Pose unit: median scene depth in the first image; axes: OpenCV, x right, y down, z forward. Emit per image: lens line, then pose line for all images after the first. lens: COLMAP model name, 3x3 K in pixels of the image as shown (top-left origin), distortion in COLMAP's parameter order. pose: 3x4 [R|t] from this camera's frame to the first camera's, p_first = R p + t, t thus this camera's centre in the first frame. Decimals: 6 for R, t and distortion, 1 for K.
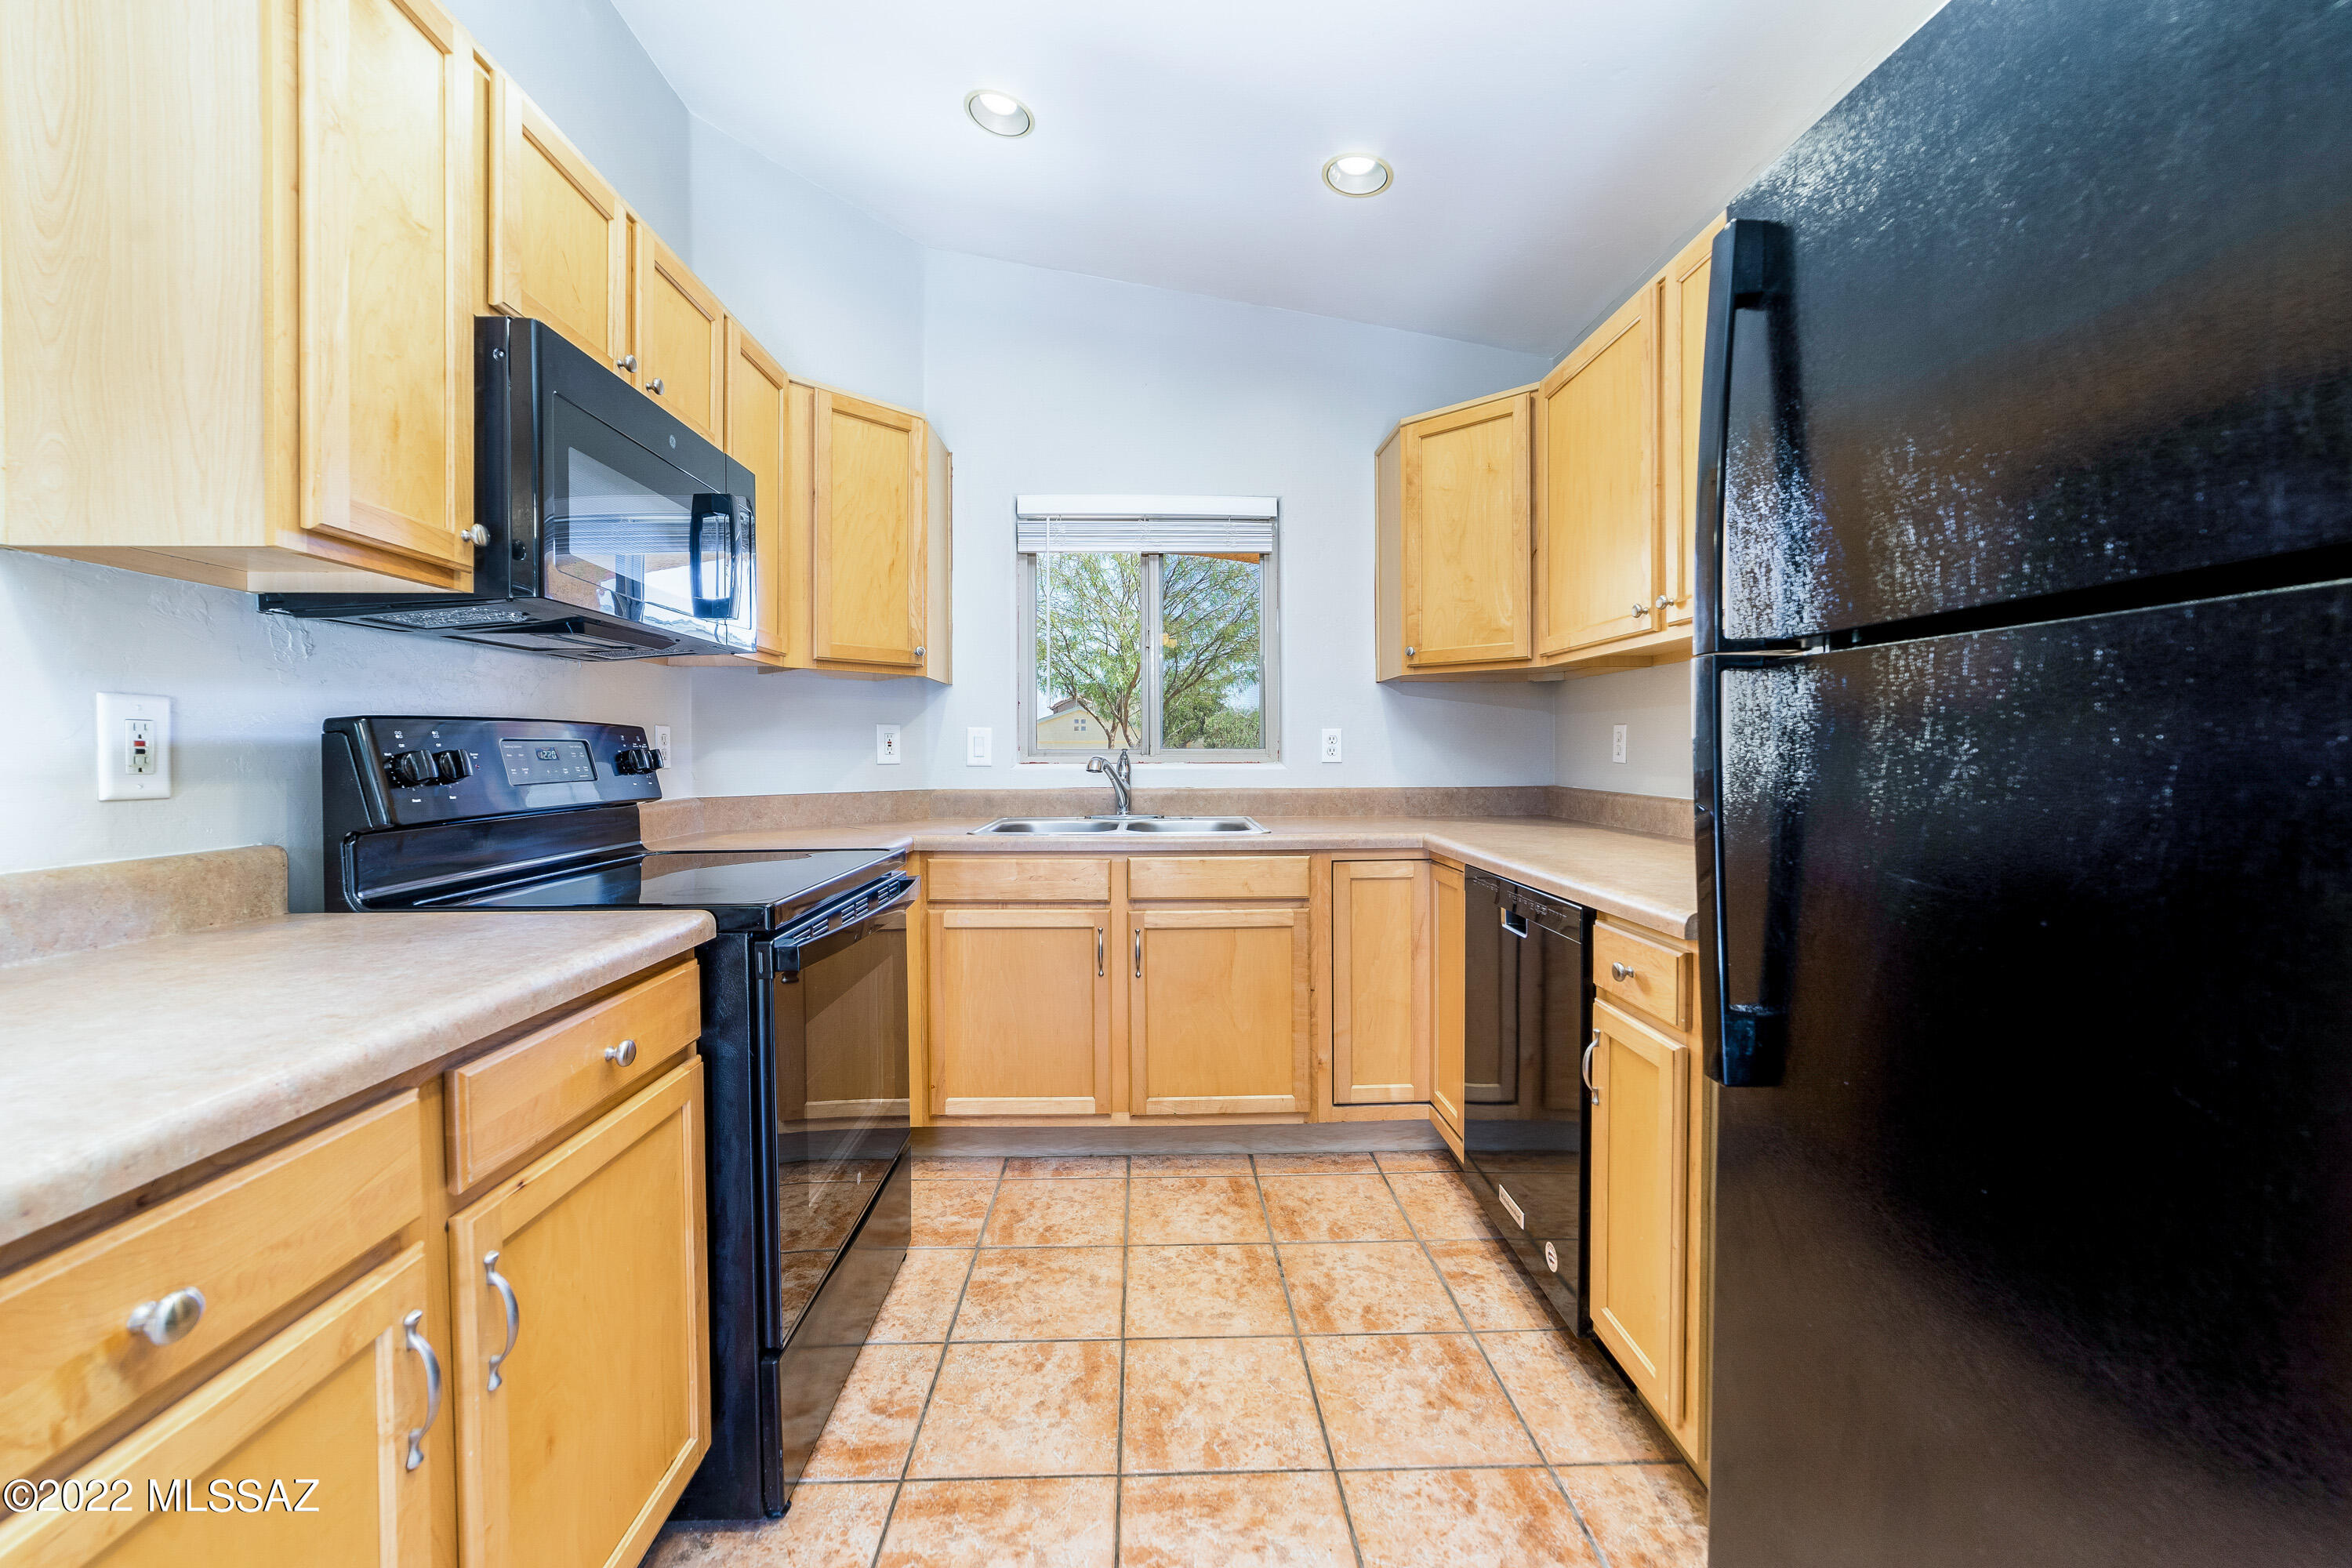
lens RADIAL K [[964.1, 0, 1141.6], [0, 964.1, 754.9], [0, 0, 1]] dist [-0.027501, 0.009444]
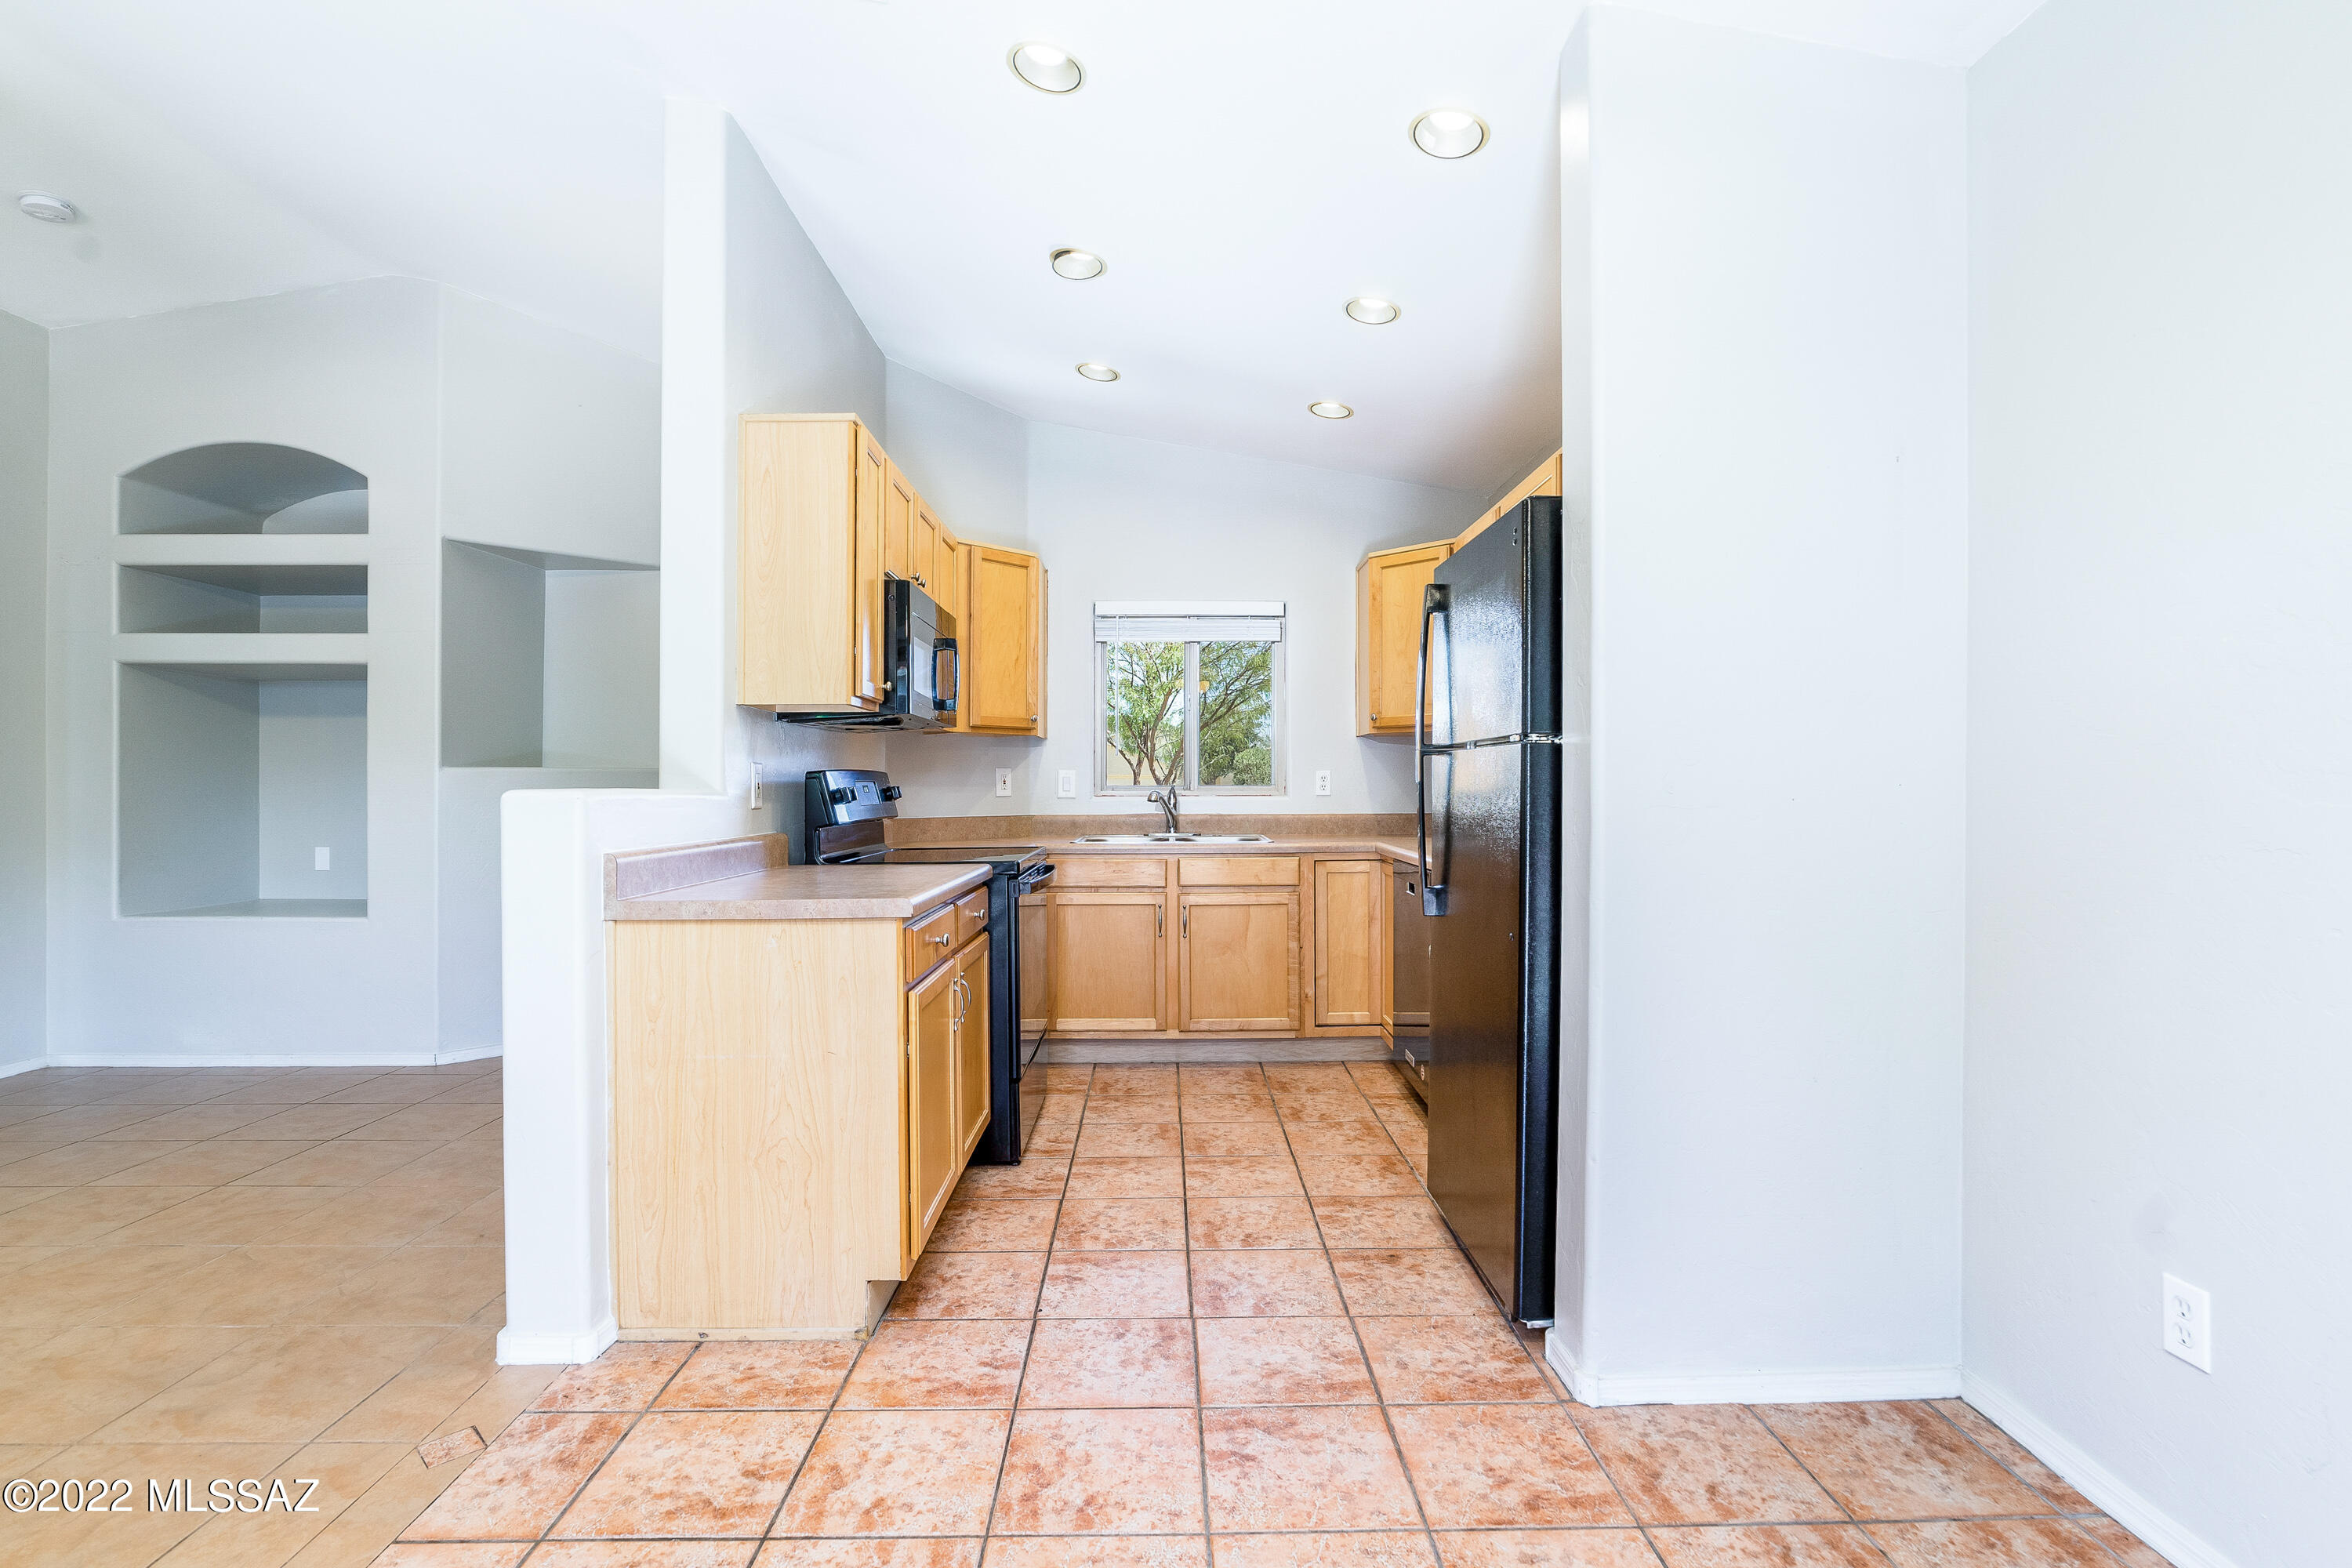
lens RADIAL K [[1090.0, 0, 1178.1], [0, 1090.0, 794.5], [0, 0, 1]] dist [-0.028970, 0.011900]
pose [[0.999930, 0.001180, 0.011773, -0.044525], [-0.001221, 0.999993, 0.003459, 0.001912], [-0.011769, -0.003473, 0.999925, -0.906457]]
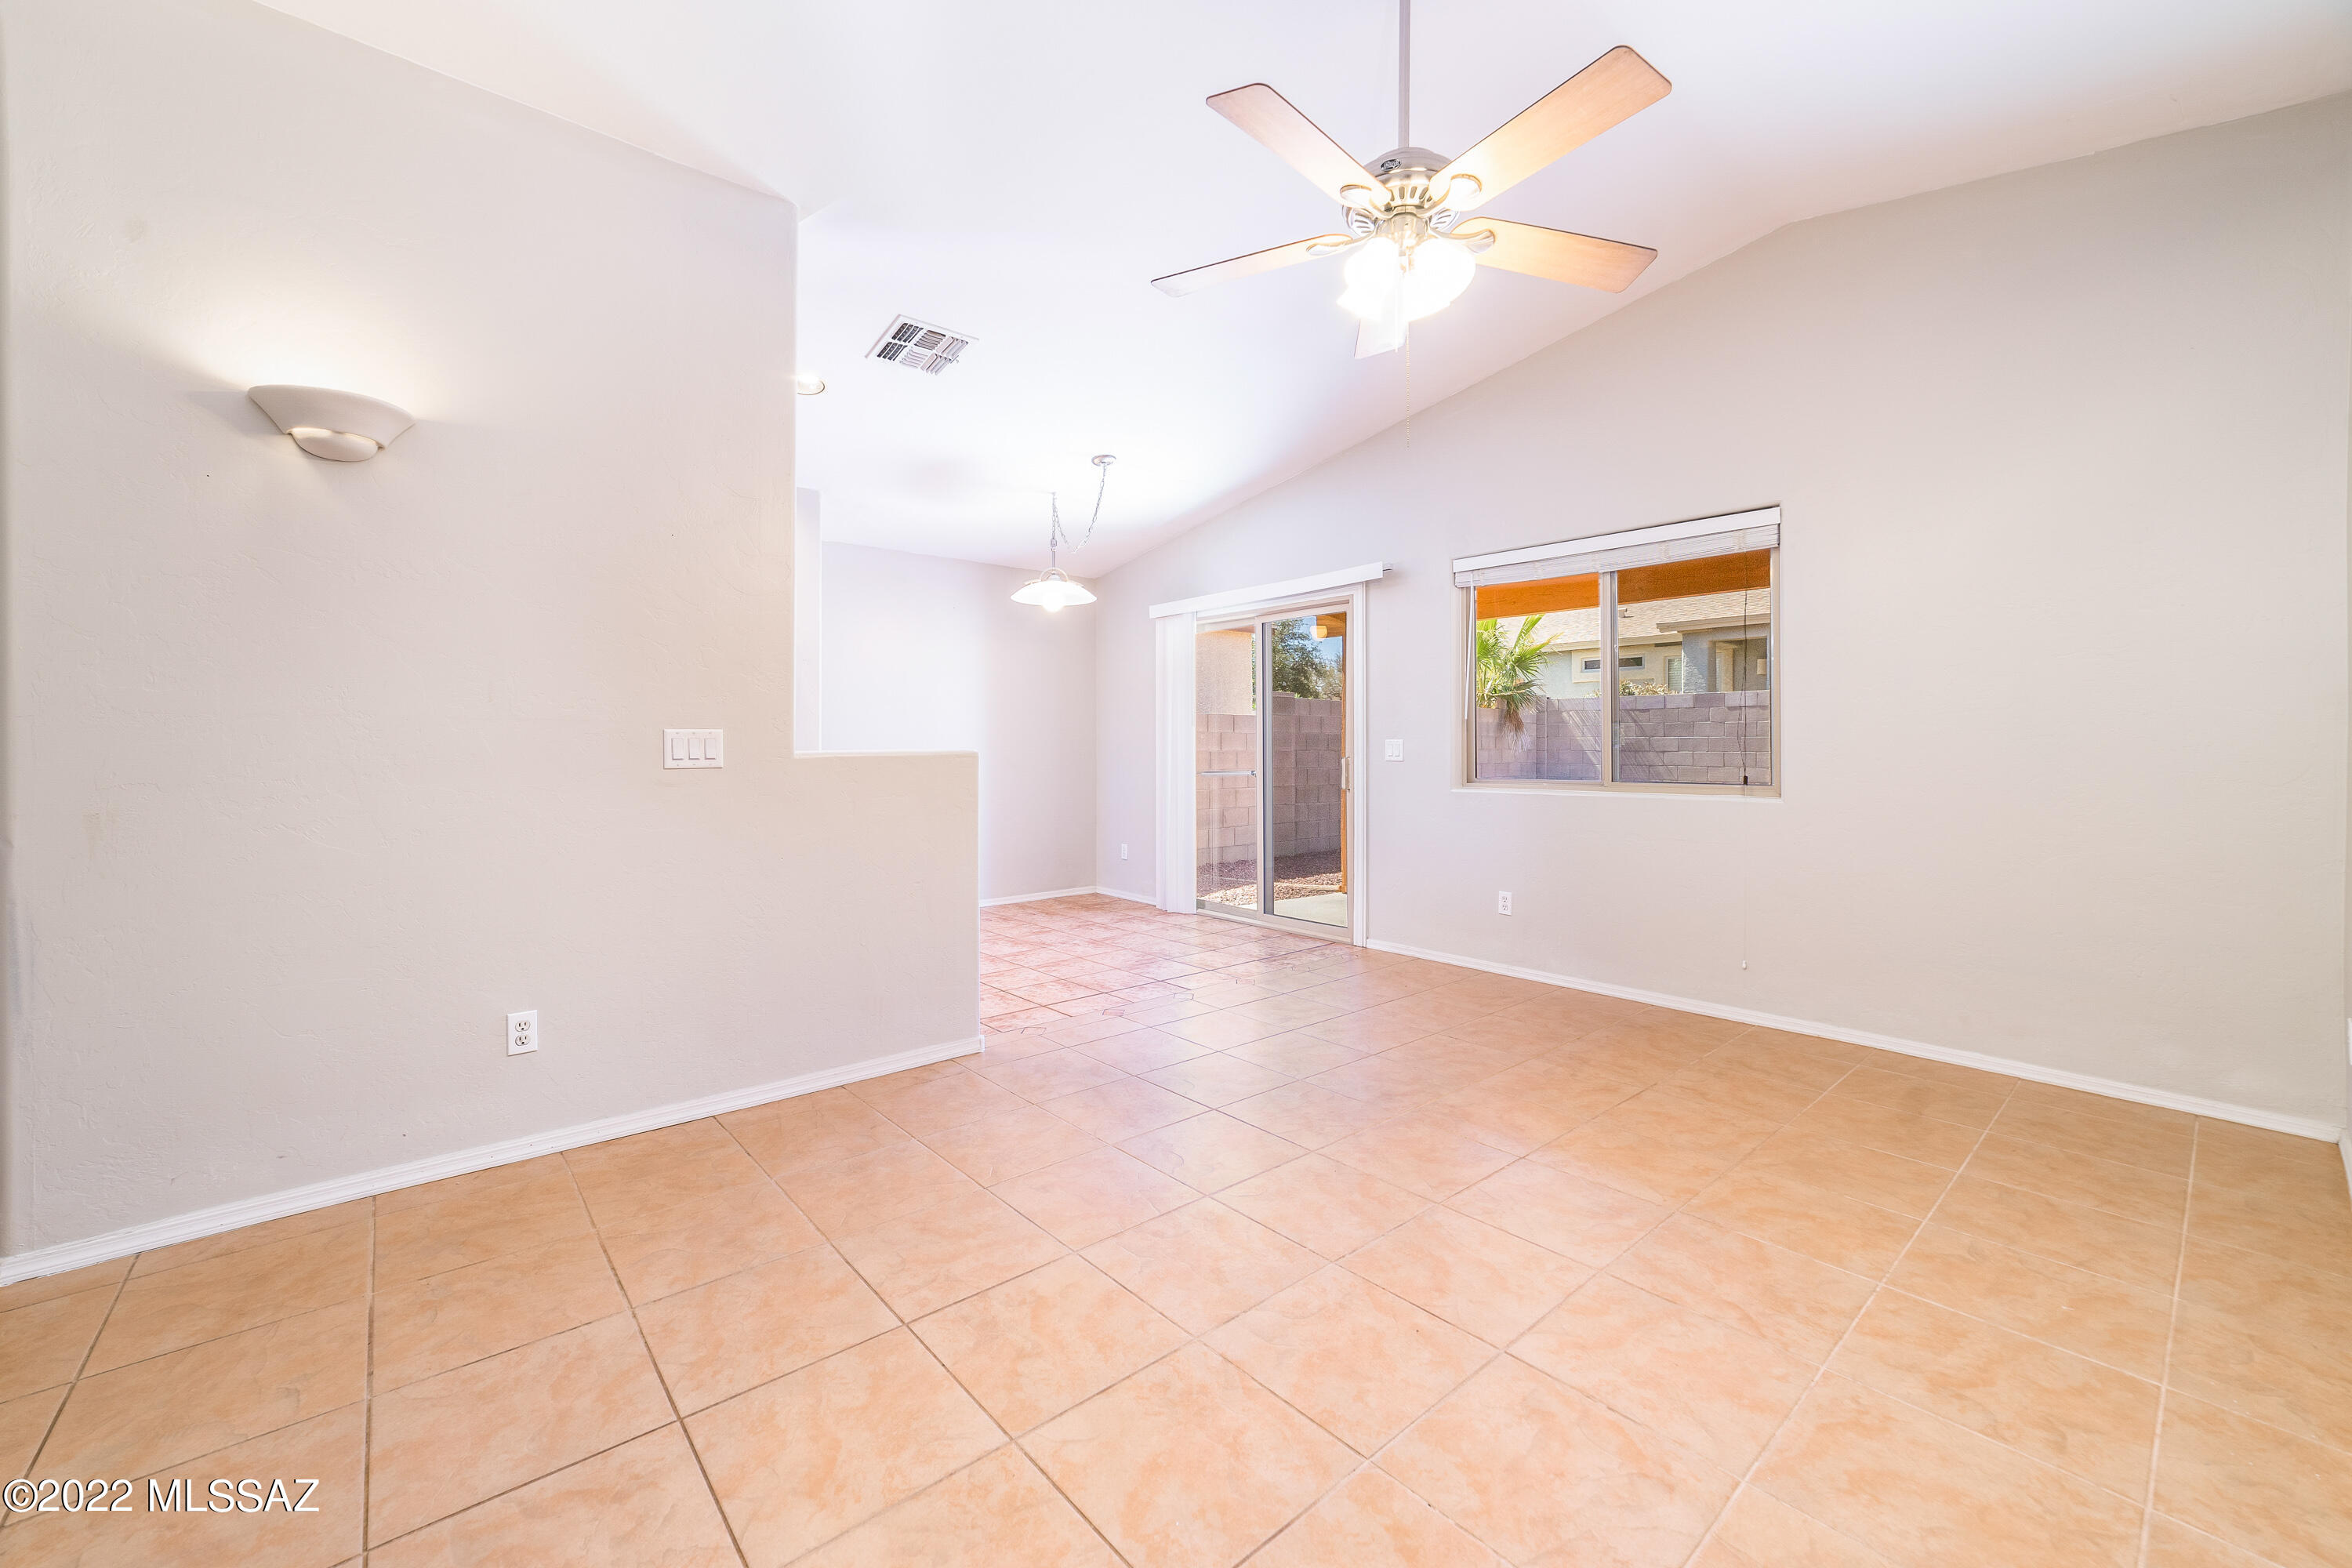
lens RADIAL K [[928.4, 0, 1156.5], [0, 928.4, 760.6], [0, 0, 1]] dist [-0.030451, 0.012575]
pose [[-0.642889, -0.005815, 0.765937, -2.135705], [0.006185, 0.999899, 0.012782, 0.001756], [-0.765934, 0.012954, -0.642788, 0.930186]]
